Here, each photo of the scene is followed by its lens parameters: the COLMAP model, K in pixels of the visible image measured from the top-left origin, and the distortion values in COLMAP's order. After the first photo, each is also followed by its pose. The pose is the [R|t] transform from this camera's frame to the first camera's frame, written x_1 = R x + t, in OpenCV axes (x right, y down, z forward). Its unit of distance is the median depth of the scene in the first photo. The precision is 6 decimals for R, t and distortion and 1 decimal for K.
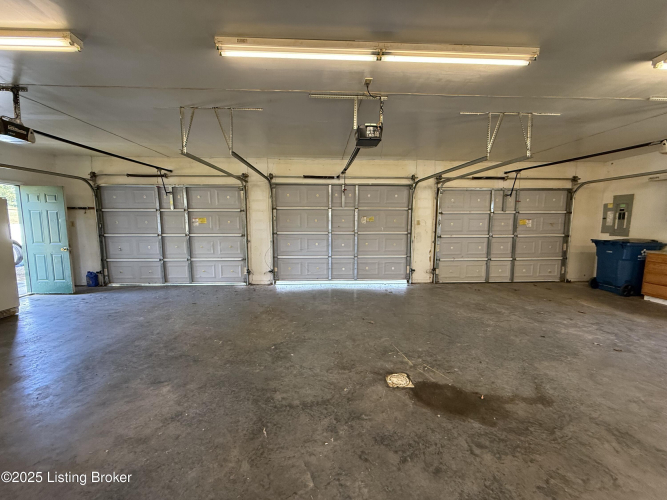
lens RADIAL K [[265.0, 0, 331.4], [0, 265.0, 249.7], [0, 0, 1]] dist [0.001293, 0.000122]
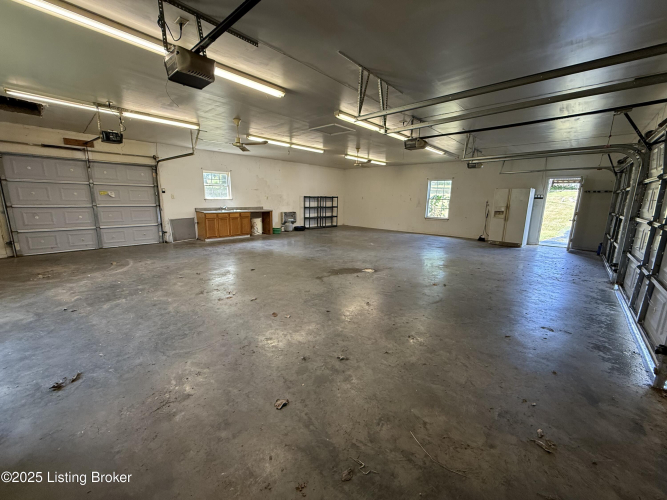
lens RADIAL K [[265.0, 0, 331.4], [0, 265.0, 249.7], [0, 0, 1]] dist [0.001293, 0.000122]
pose [[-0.704092, 0.125536, -0.698924, 0.830733], [-0.094484, 0.958937, 0.267420, -0.095095], [0.703795, 0.254325, -0.663319, 0.918292]]
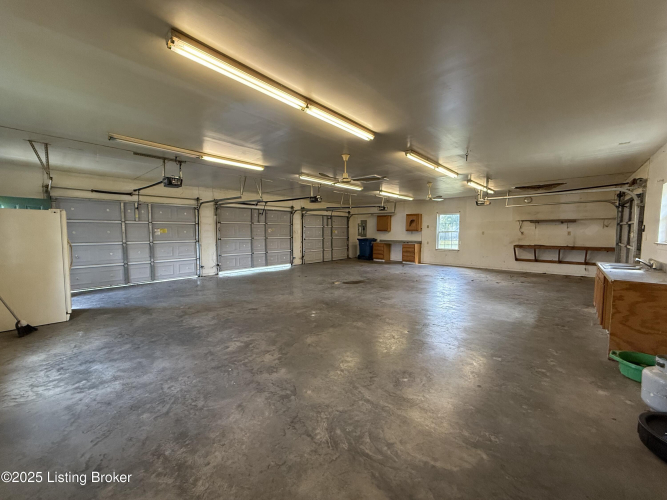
lens RADIAL K [[265.0, 0, 331.4], [0, 265.0, 249.7], [0, 0, 1]] dist [0.001293, 0.000122]
pose [[0.705284, -0.051291, 0.707067, -0.810709], [0.075496, 0.997142, -0.002973, 0.047106], [-0.704893, 0.055477, 0.707141, -0.475440]]
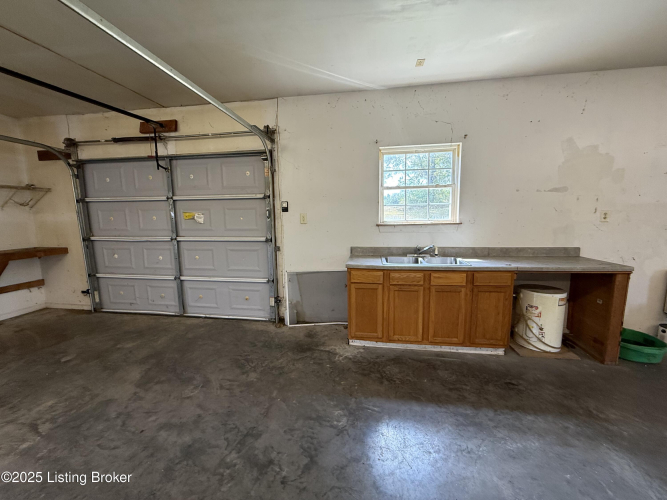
lens RADIAL K [[265.0, 0, 331.4], [0, 265.0, 249.7], [0, 0, 1]] dist [0.001293, 0.000122]
pose [[-0.979688, -0.014025, 0.200038, 0.259003], [0.032557, 0.973192, 0.227680, 0.016059], [-0.197868, 0.229568, -0.952967, -0.046898]]
